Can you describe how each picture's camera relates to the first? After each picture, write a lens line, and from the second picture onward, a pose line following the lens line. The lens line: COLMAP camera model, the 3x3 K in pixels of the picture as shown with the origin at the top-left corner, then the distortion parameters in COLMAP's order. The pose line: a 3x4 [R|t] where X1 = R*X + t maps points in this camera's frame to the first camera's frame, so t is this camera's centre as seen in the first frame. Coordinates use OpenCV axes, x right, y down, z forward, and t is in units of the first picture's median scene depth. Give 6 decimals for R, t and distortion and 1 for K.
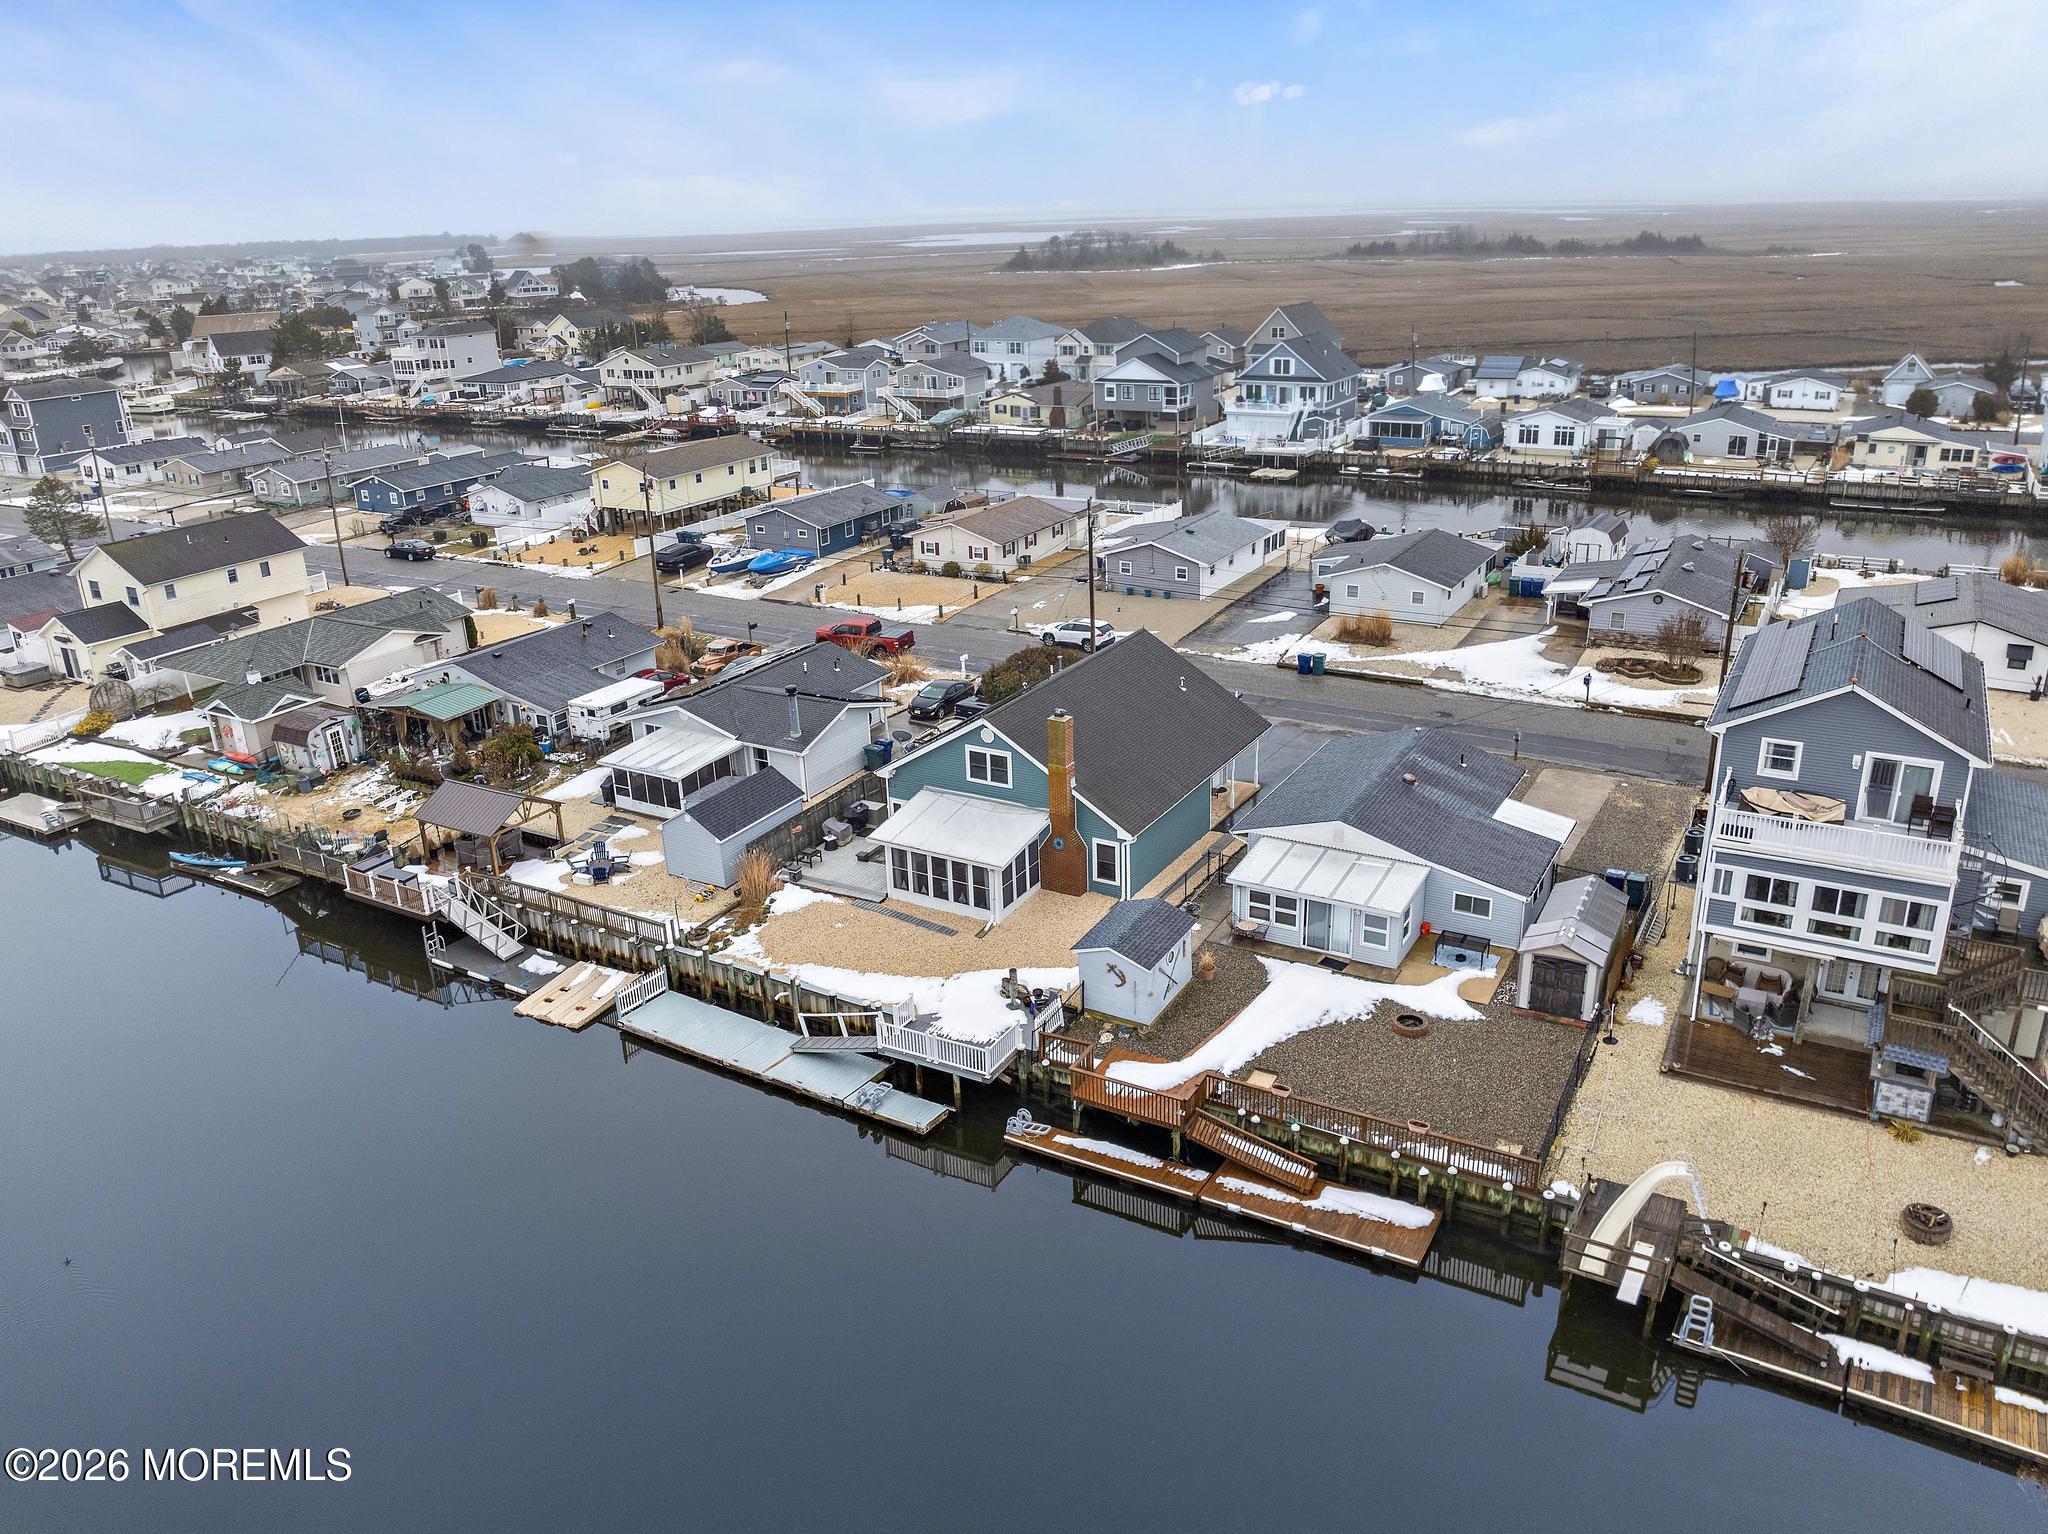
lens RADIAL K [[1500.8, 0, 1024.0], [0, 1500.8, 767.0], [0, 0, 1]] dist [-0.034938, -0.006603]
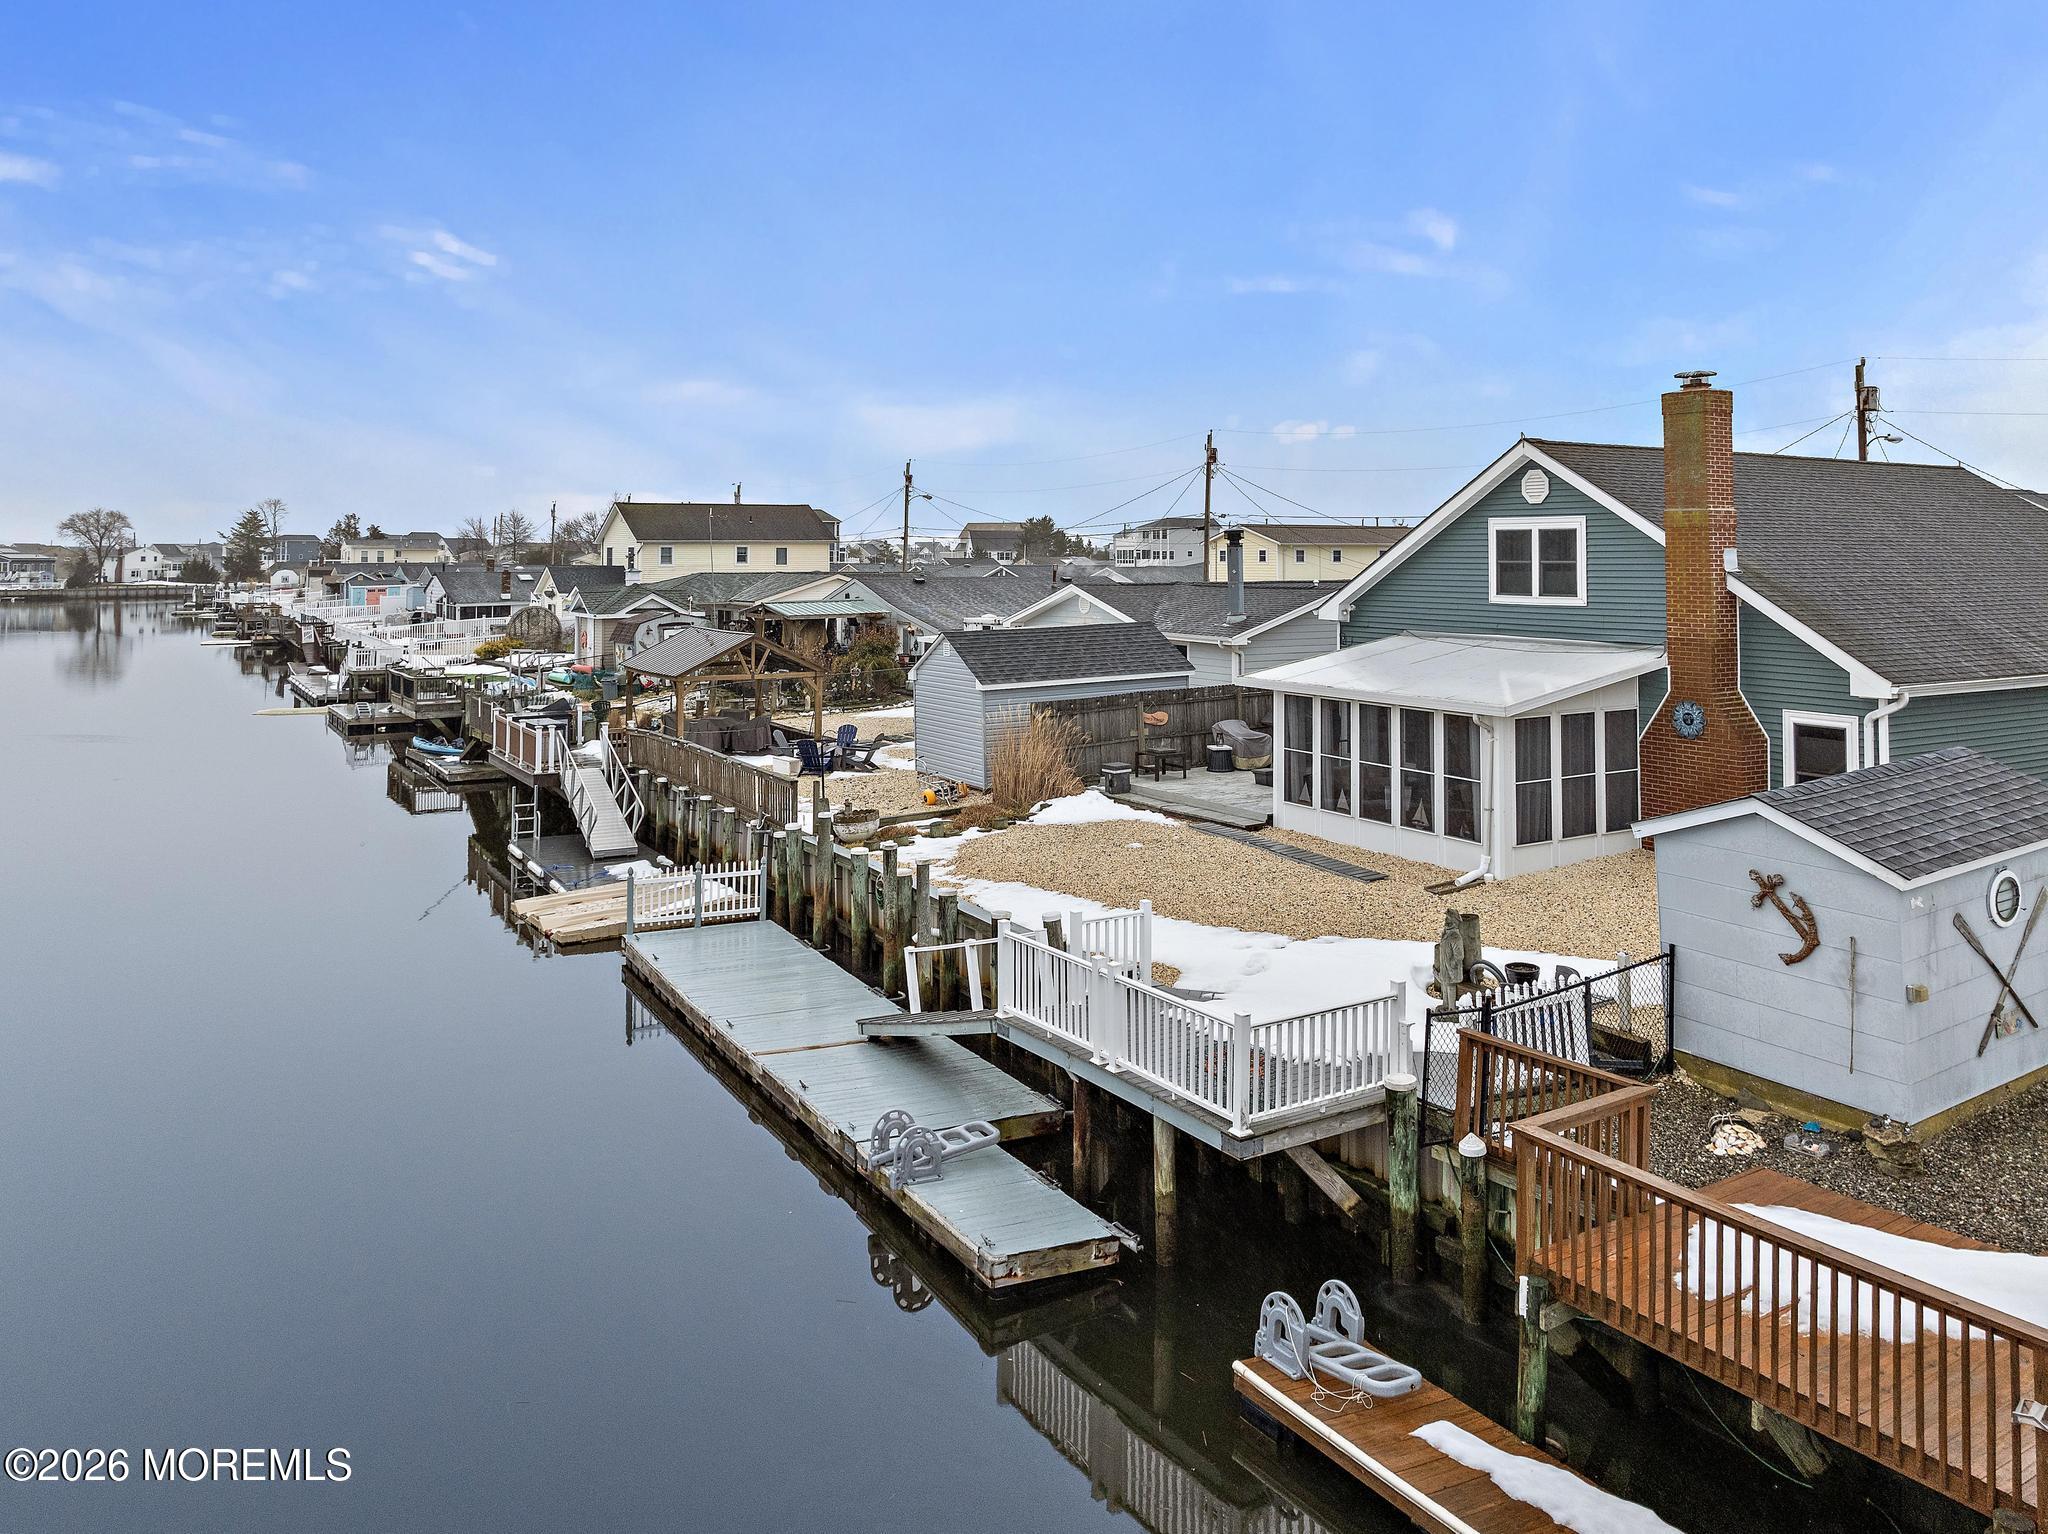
lens RADIAL K [[1512.9, 0, 1041.4], [0, 1512.9, 531.8], [0, 0, 1]] dist [-0.005937, -0.007191]
pose [[0.877212, 0.024777, -0.479464, 0.061253], [-0.196467, 0.929747, -0.311403, 0.157179], [0.438065, 0.367365, 0.820452, 0.563522]]
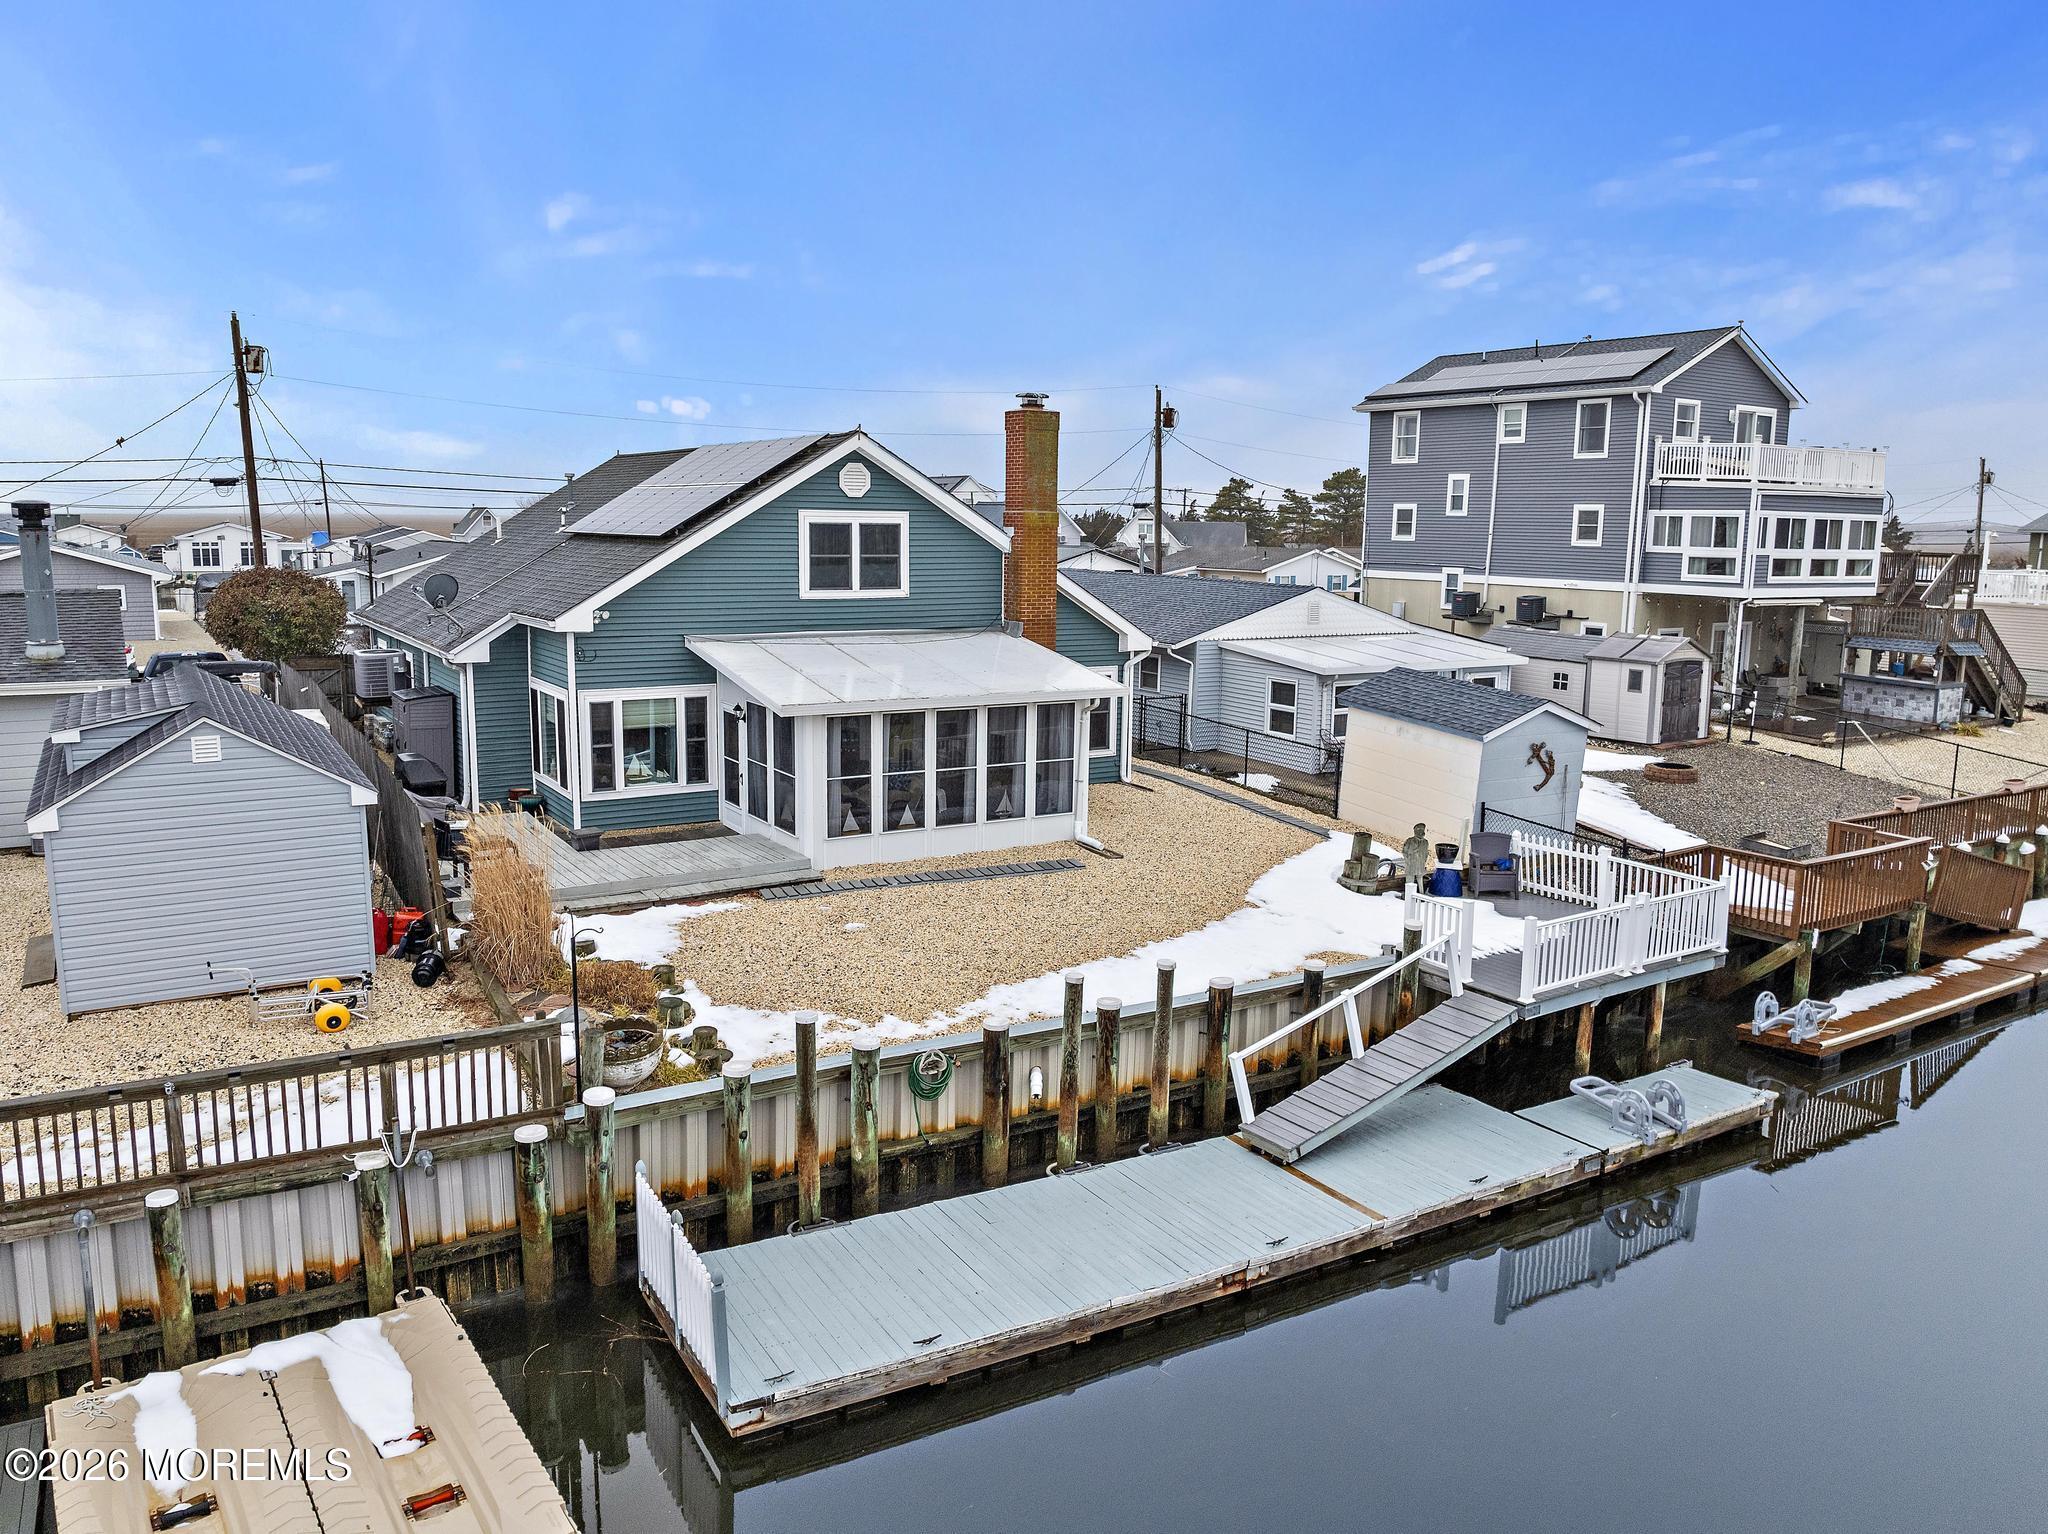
lens RADIAL K [[1488.2, 0, 1024.0], [0, 1488.2, 767.0], [0, 0, 1]] dist [-0.032762, -0.008763]
pose [[0.467137, -0.106147, 0.877790, -0.392511], [0.284325, 0.958072, -0.035456, 0.089555], [-0.837223, 0.266141, 0.477731, 0.755929]]
